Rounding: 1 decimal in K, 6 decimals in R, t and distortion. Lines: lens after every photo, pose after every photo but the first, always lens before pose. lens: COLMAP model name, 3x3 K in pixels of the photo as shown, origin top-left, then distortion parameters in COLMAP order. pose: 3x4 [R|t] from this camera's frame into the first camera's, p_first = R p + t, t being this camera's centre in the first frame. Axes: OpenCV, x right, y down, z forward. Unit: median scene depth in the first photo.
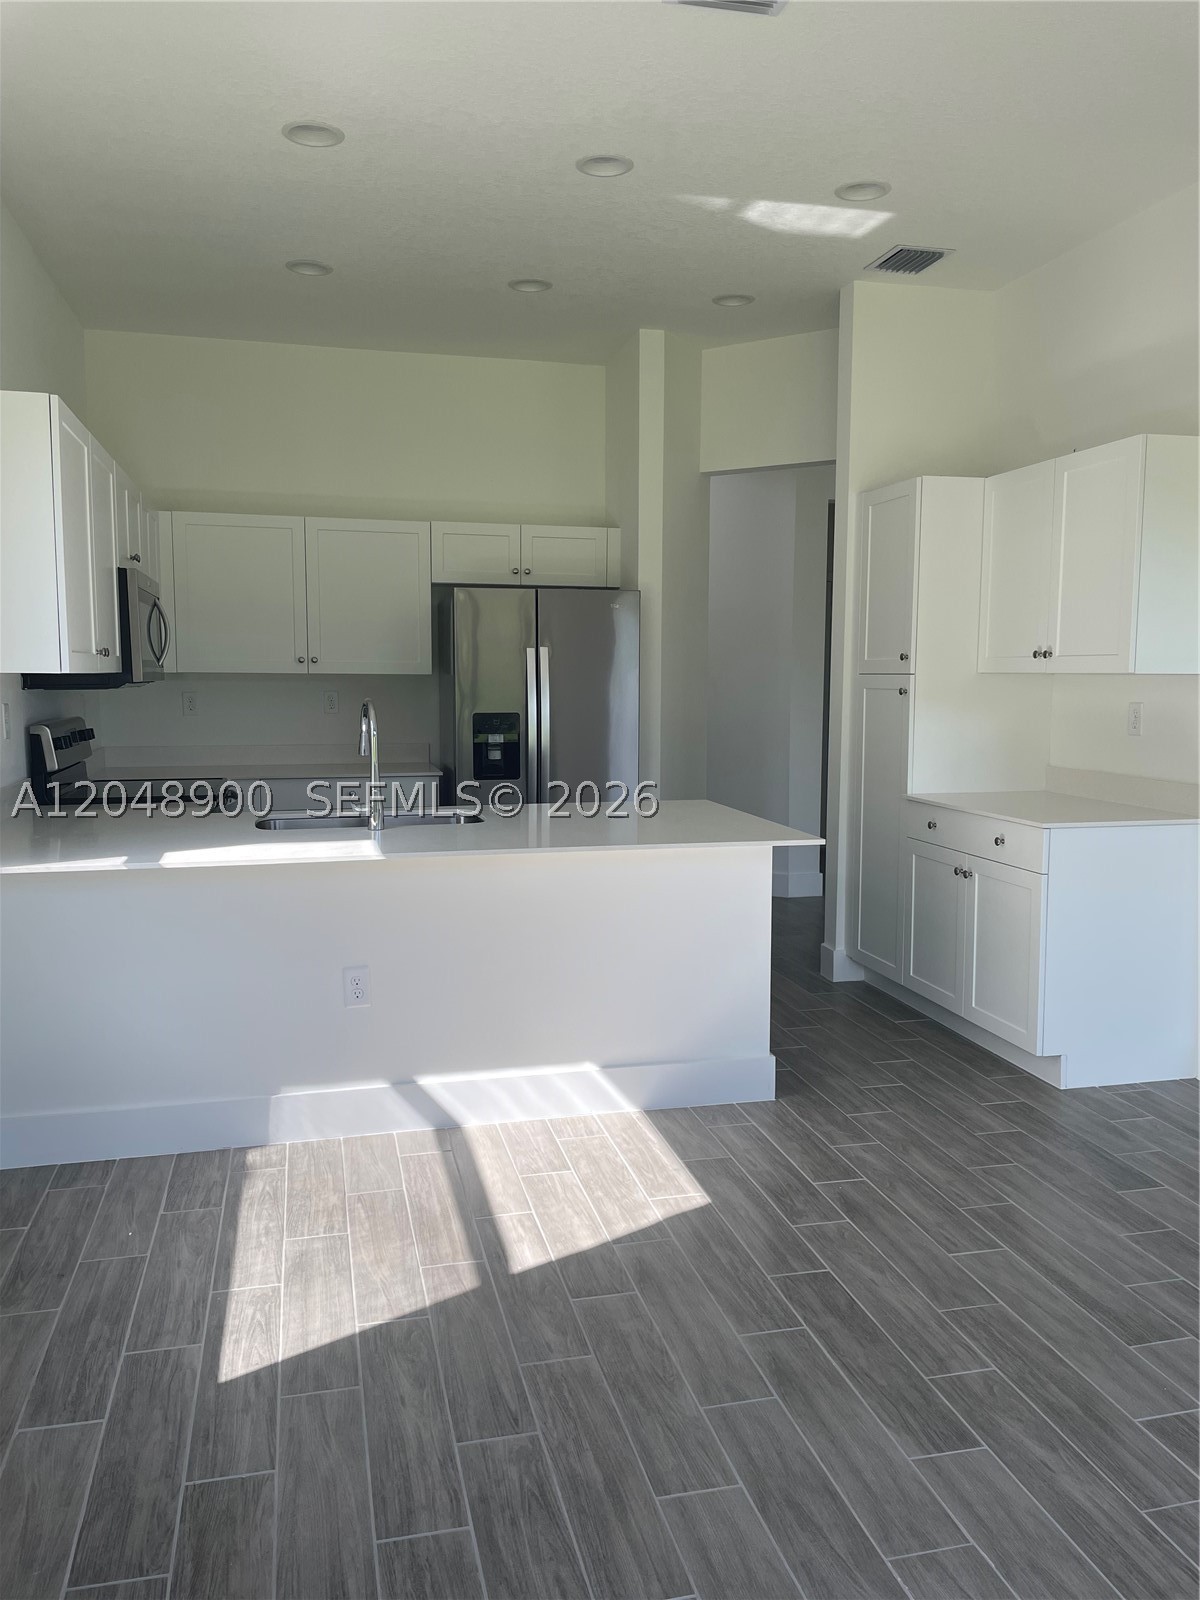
lens RADIAL K [[1219.7, 0, 589.0], [0, 1219.7, 800.5], [0, 0, 1]] dist [0.071388, -0.079744]
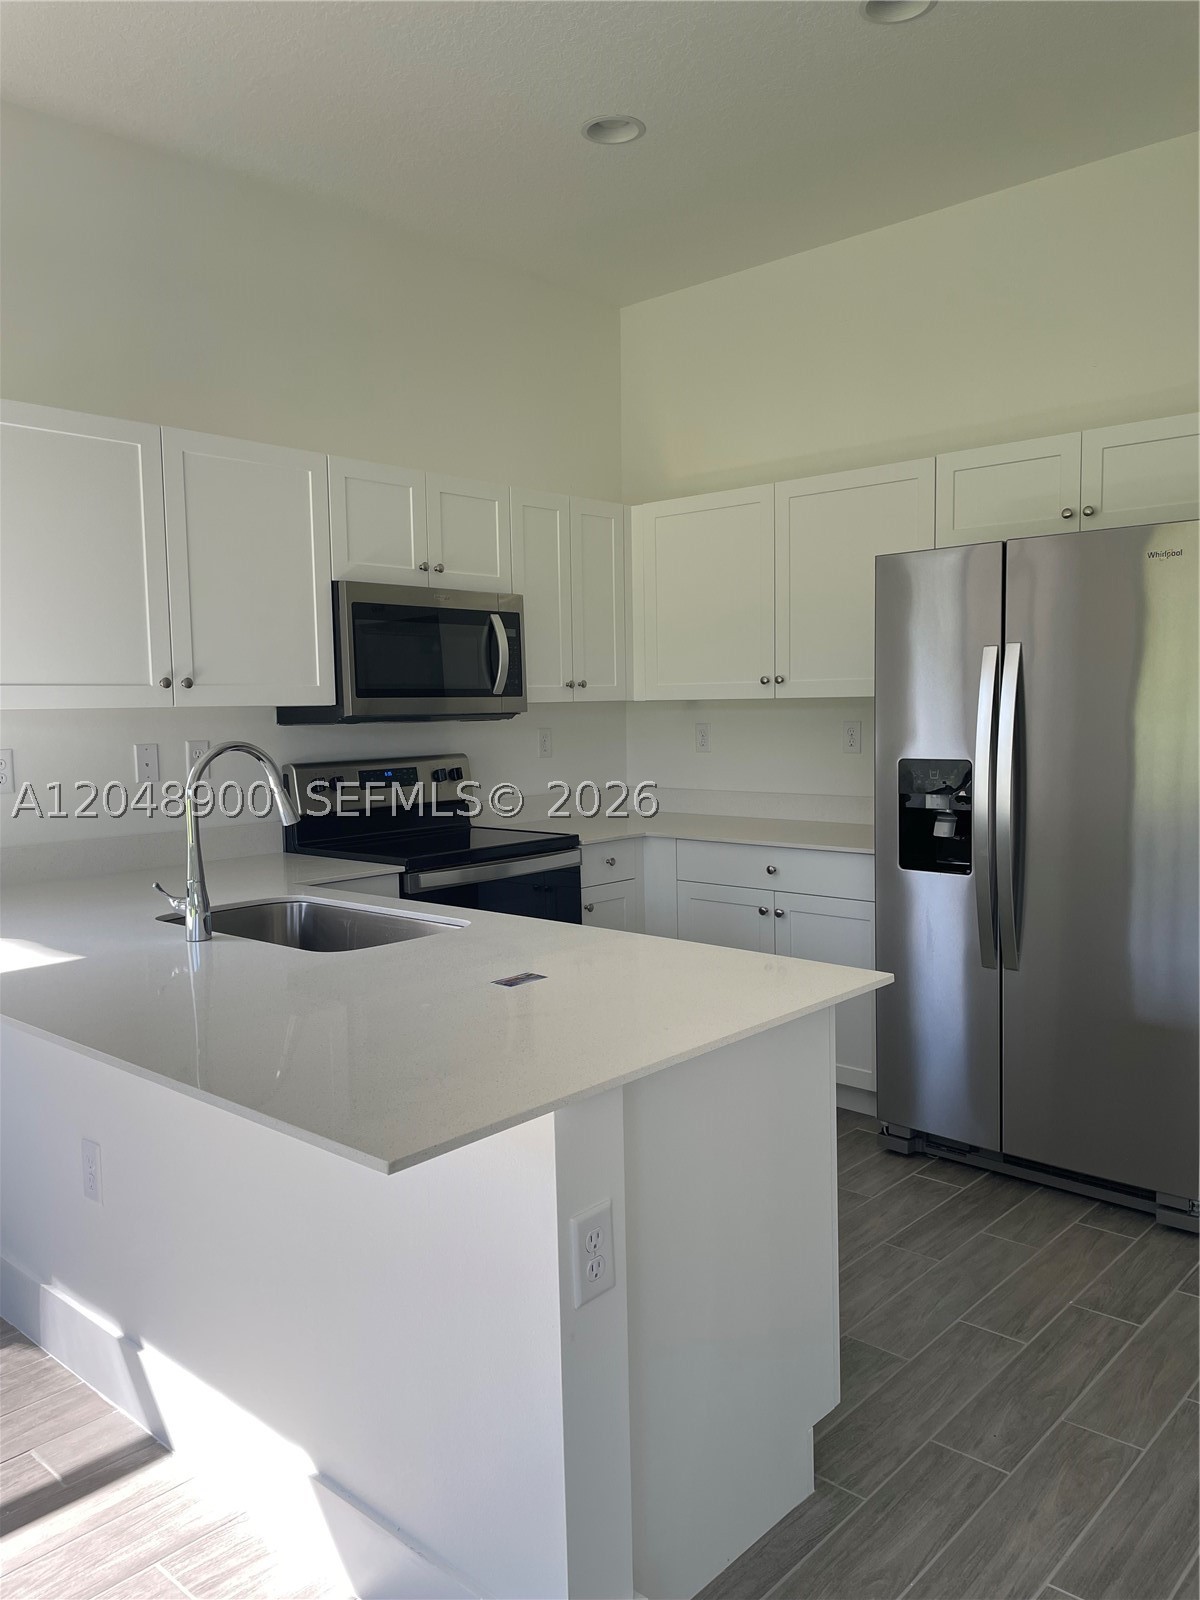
lens RADIAL K [[1219.7, 0, 603.2], [0, 1219.7, 795.8], [0, 0, 1]] dist [0.071388, -0.079744]
pose [[0.557864, 0.049412, -0.828460, 0.390365], [-0.067591, 0.997615, 0.013987, -0.061157], [0.827175, 0.048193, 0.559874, 0.635801]]
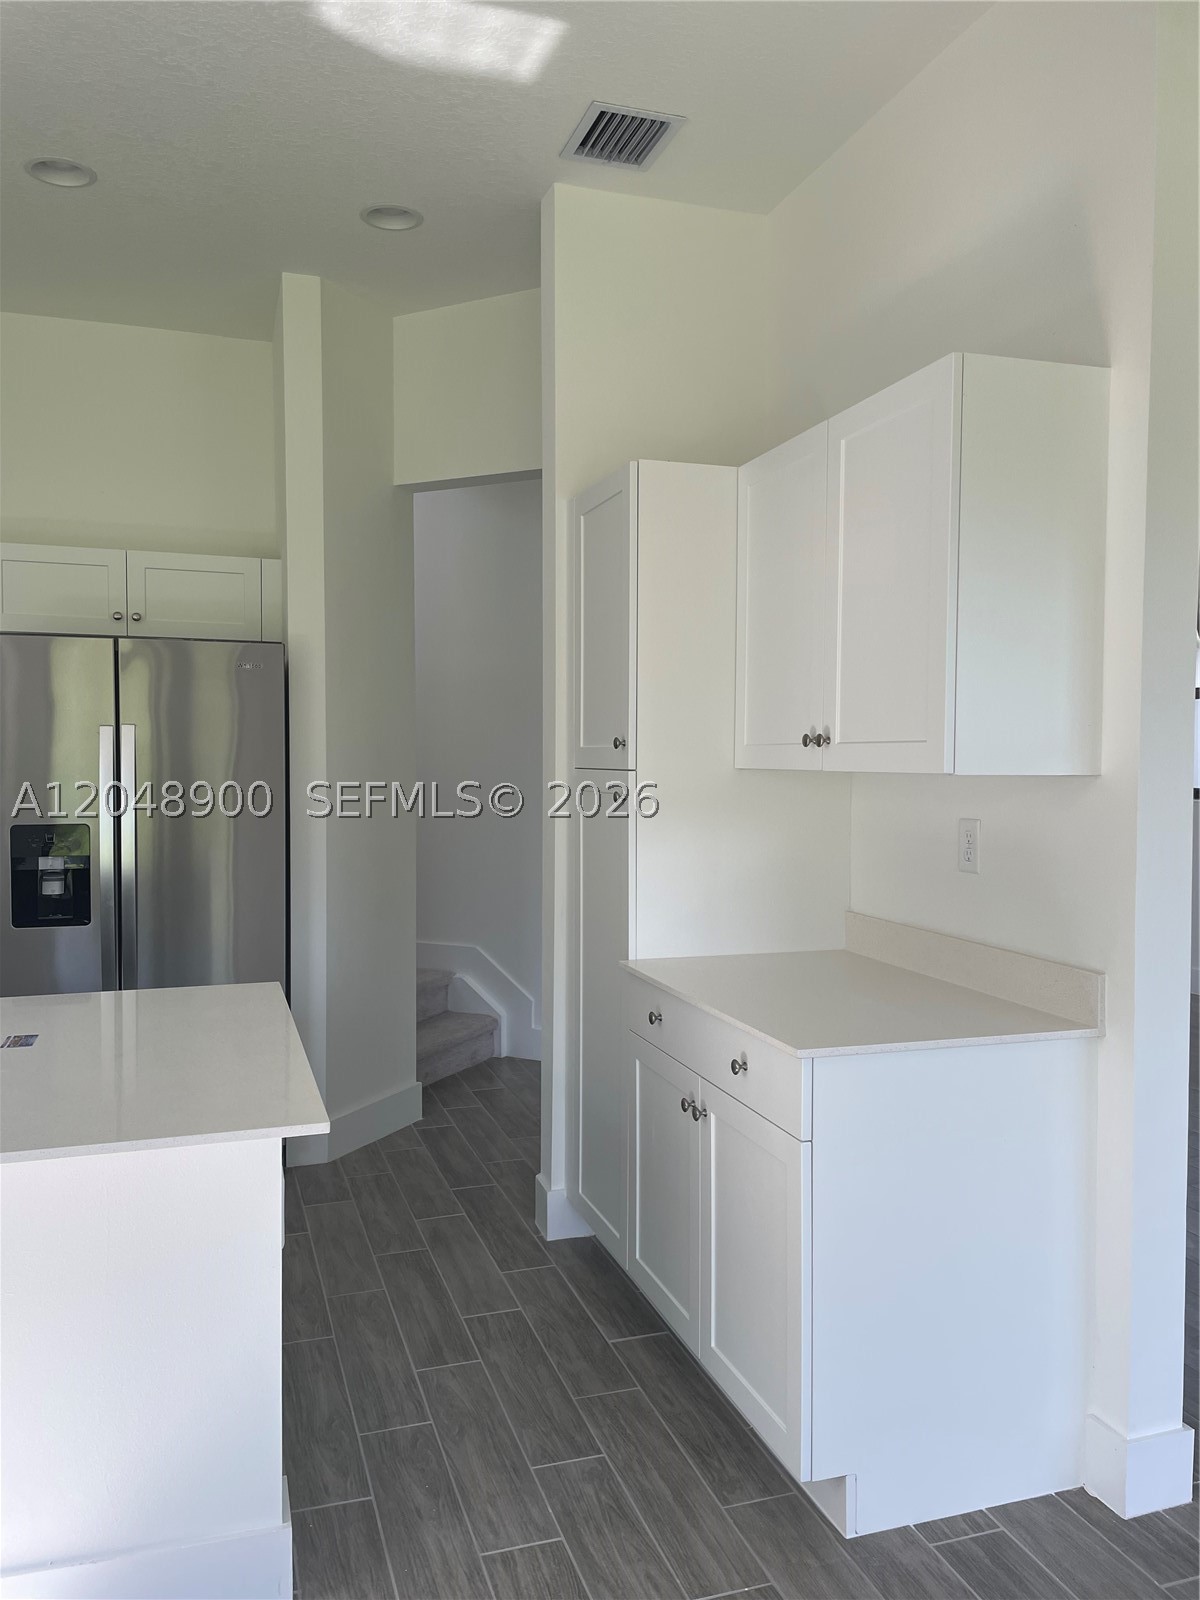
lens RADIAL K [[1219.7, 0, 591.2], [0, 1219.7, 801.3], [0, 0, 1]] dist [0.071388, -0.079744]
pose [[0.997236, -0.002052, 0.074266, 0.196198], [0.006973, 0.997792, -0.066055, -0.045721], [-0.073967, 0.066390, 0.995048, 0.378281]]
